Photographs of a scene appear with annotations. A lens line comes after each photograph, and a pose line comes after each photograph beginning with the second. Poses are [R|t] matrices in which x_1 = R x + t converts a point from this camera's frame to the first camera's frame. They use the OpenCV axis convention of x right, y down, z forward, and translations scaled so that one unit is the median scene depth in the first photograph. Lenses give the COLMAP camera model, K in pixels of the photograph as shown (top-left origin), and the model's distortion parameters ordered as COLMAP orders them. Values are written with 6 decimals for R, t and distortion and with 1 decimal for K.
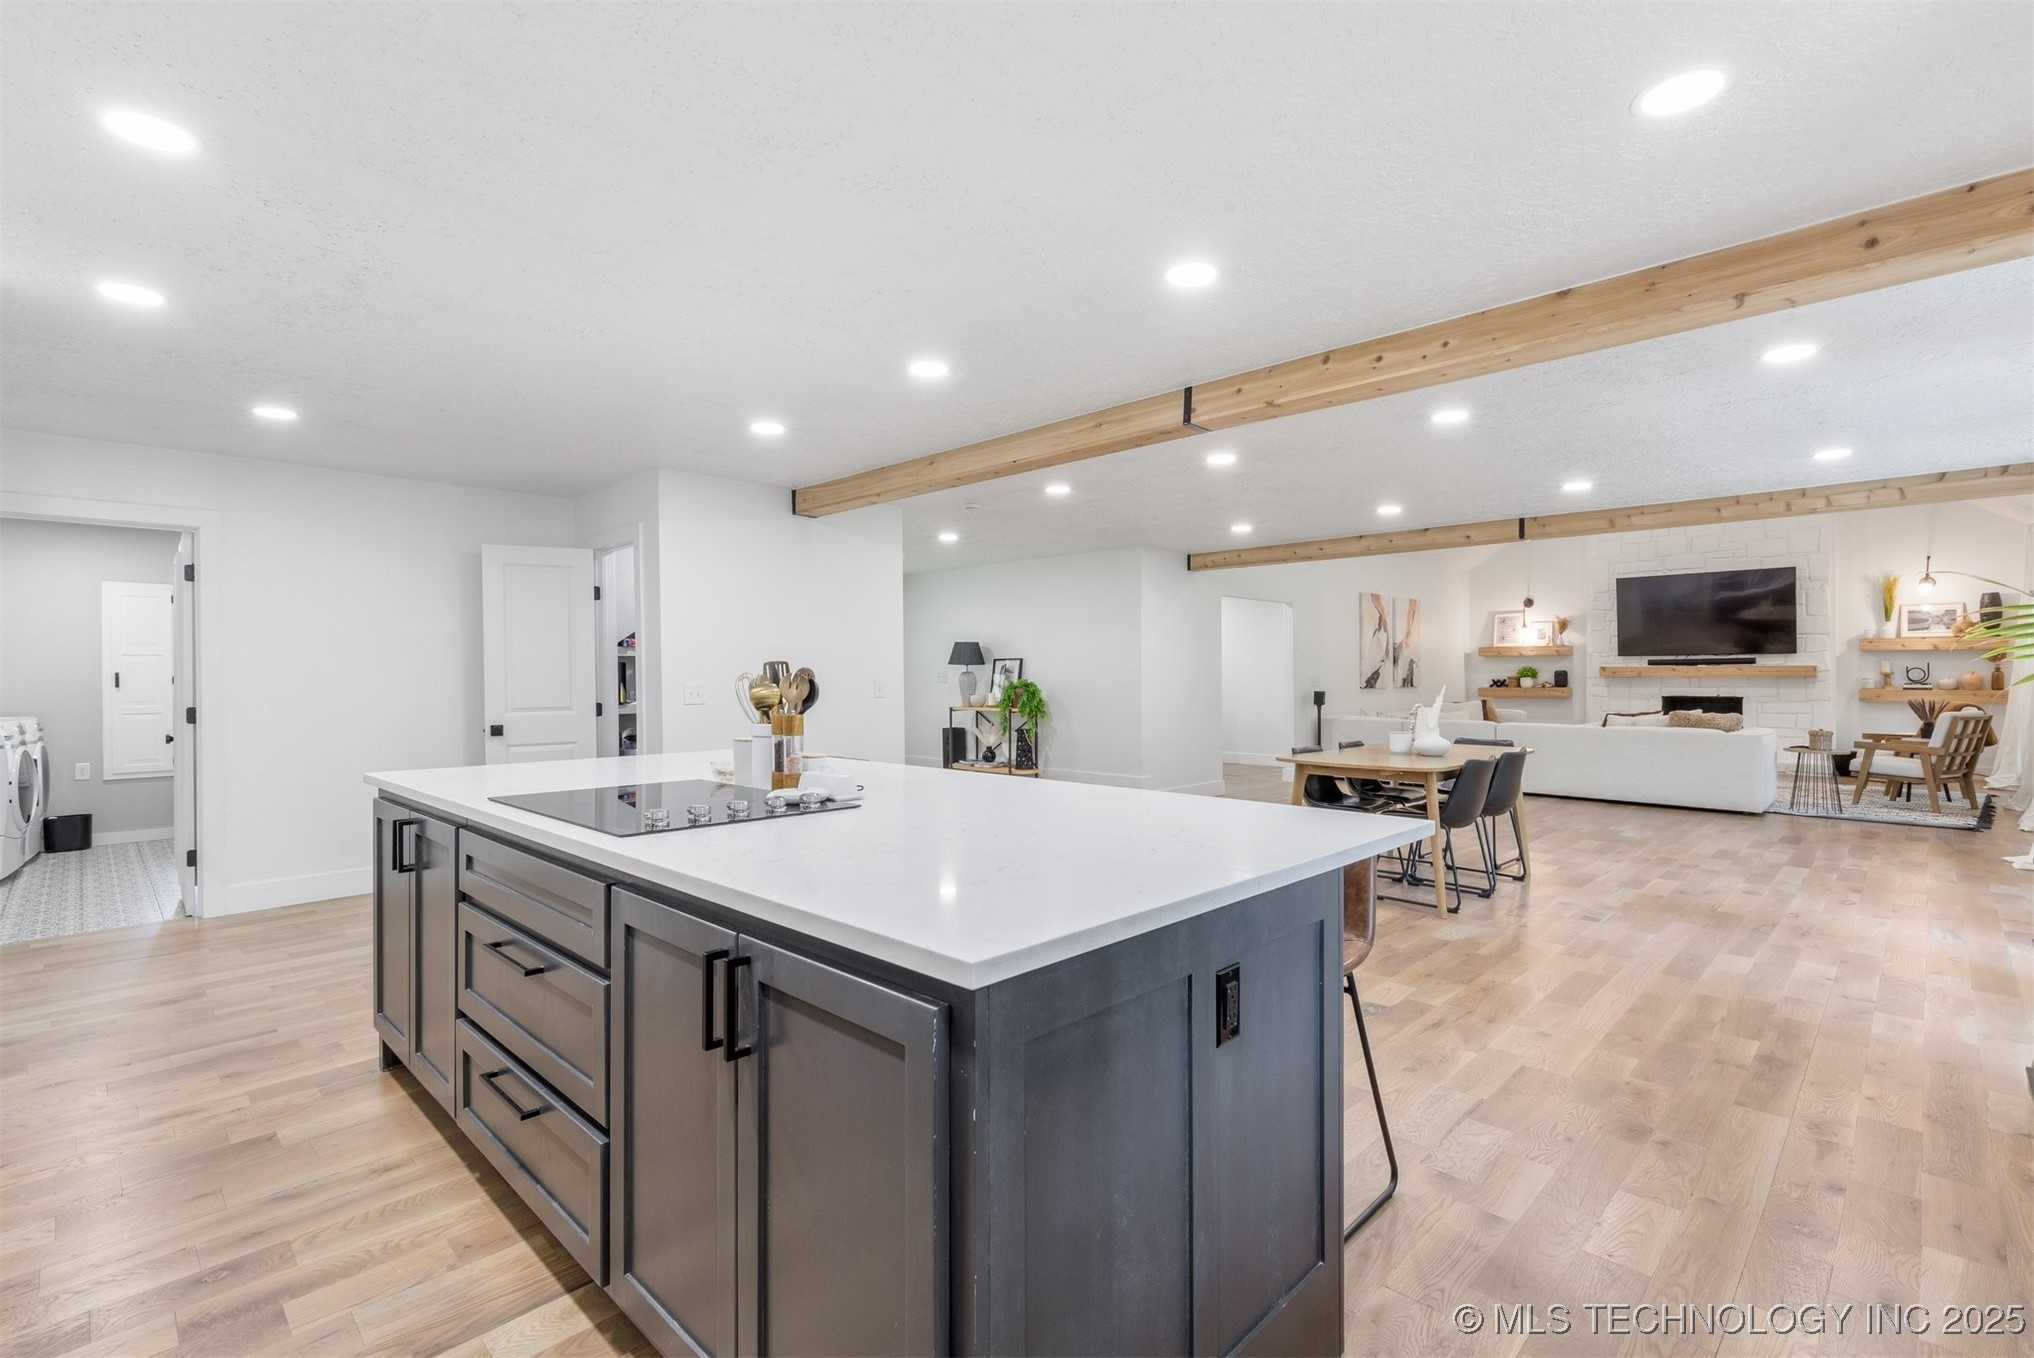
lens RADIAL K [[923.4, 0, 1017.1], [0, 923.4, 677.0], [0, 0, 1]] dist [0.009420, -0.003000]
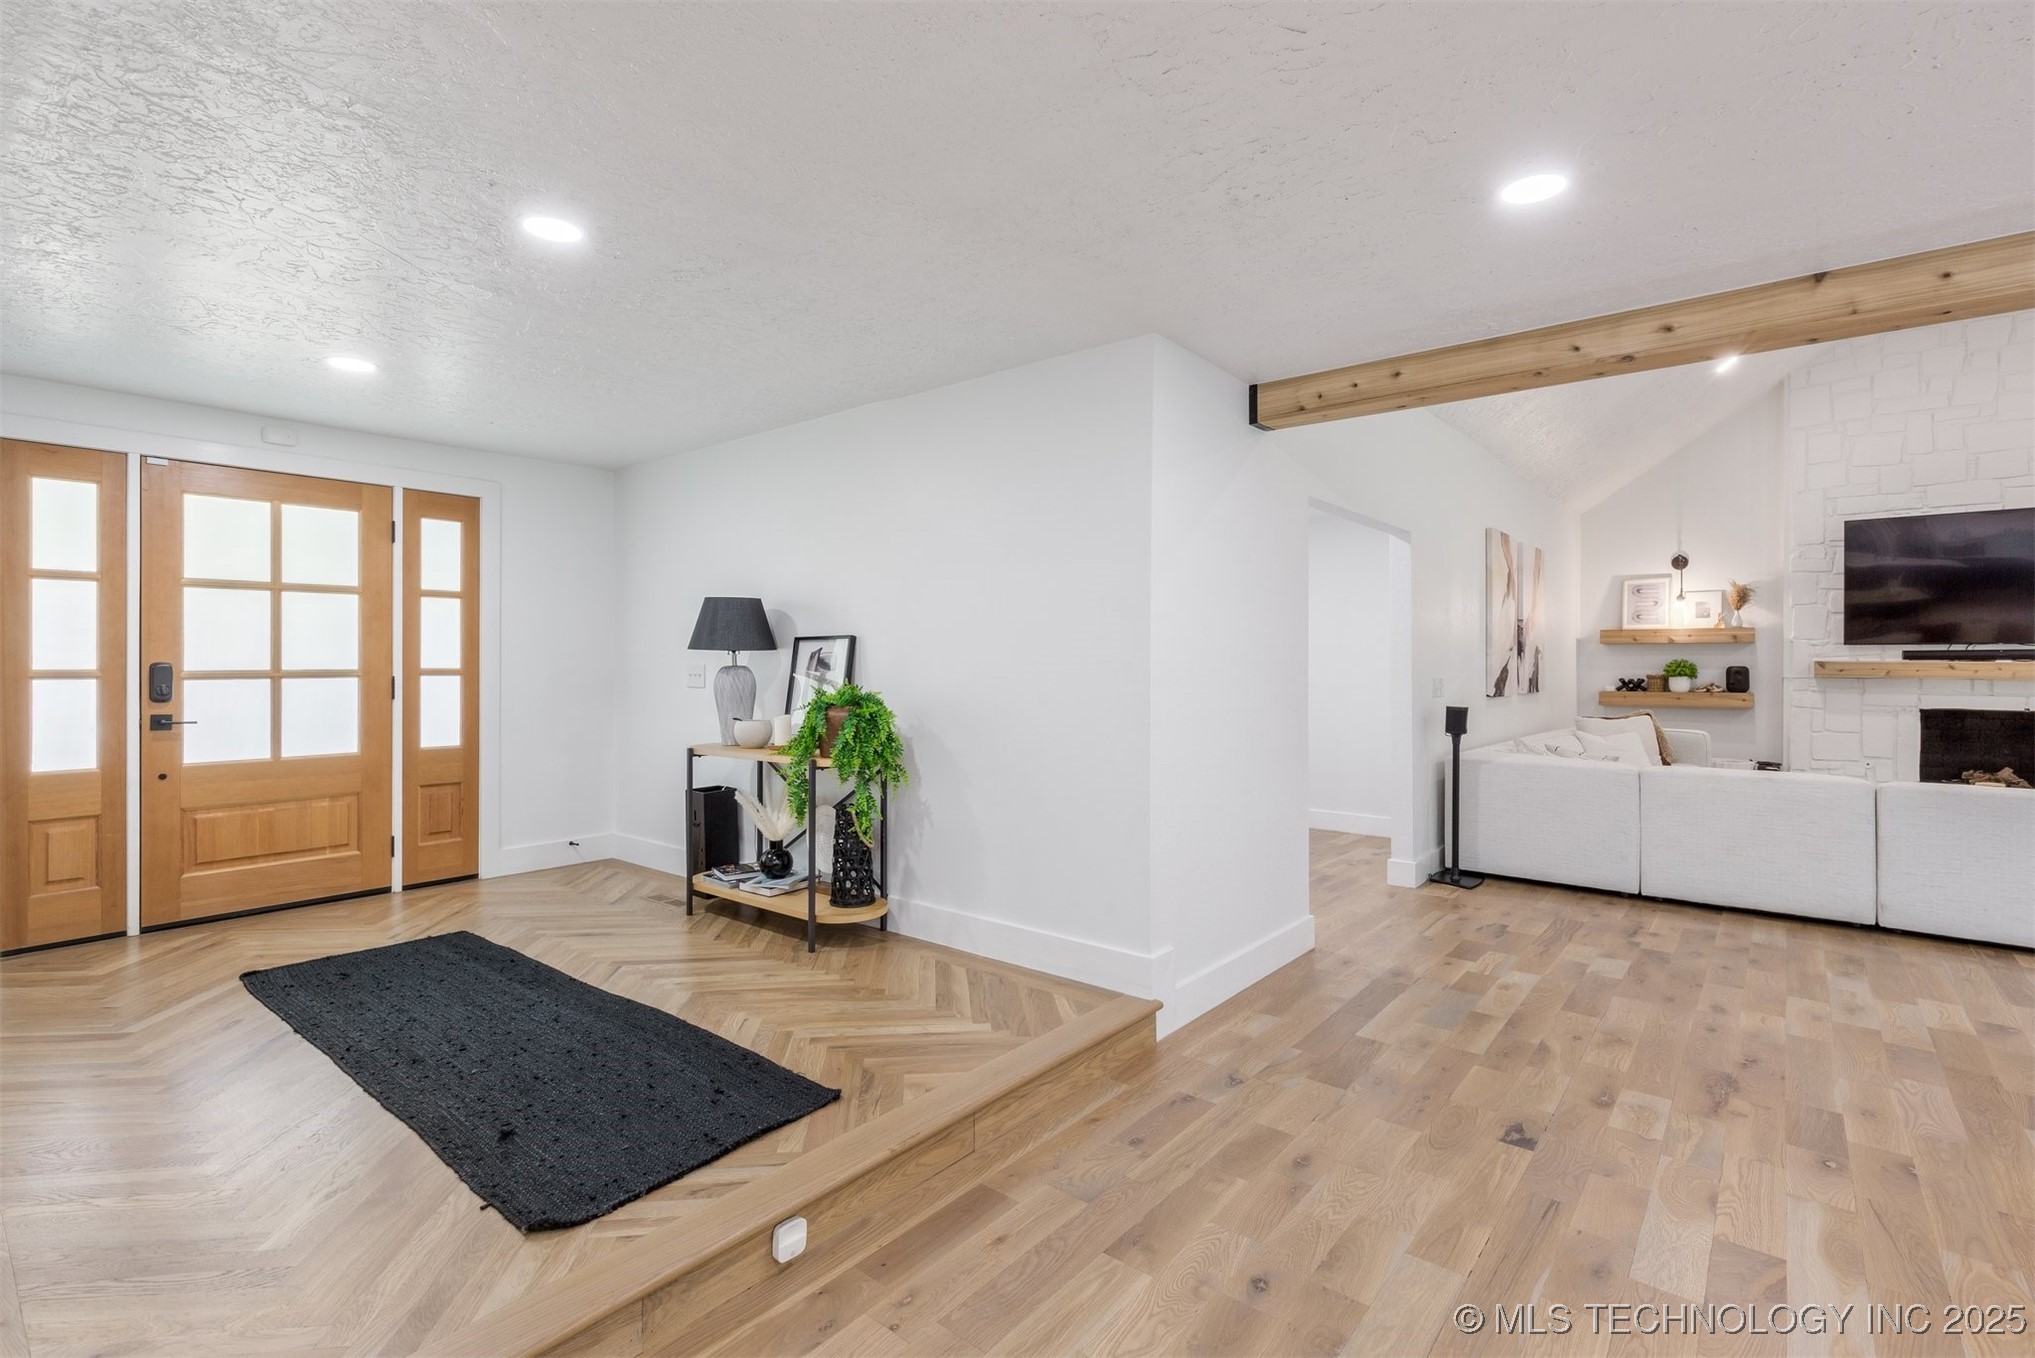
lens RADIAL K [[923.9, 0, 1021.3], [0, 923.9, 662.4], [0, 0, 1]] dist [0.009420, -0.003000]
pose [[0.995512, 0.006091, 0.094434, 0.041159], [-0.005884, 0.999980, -0.002472, -0.007166], [-0.094447, 0.001906, 0.995528, 0.548502]]
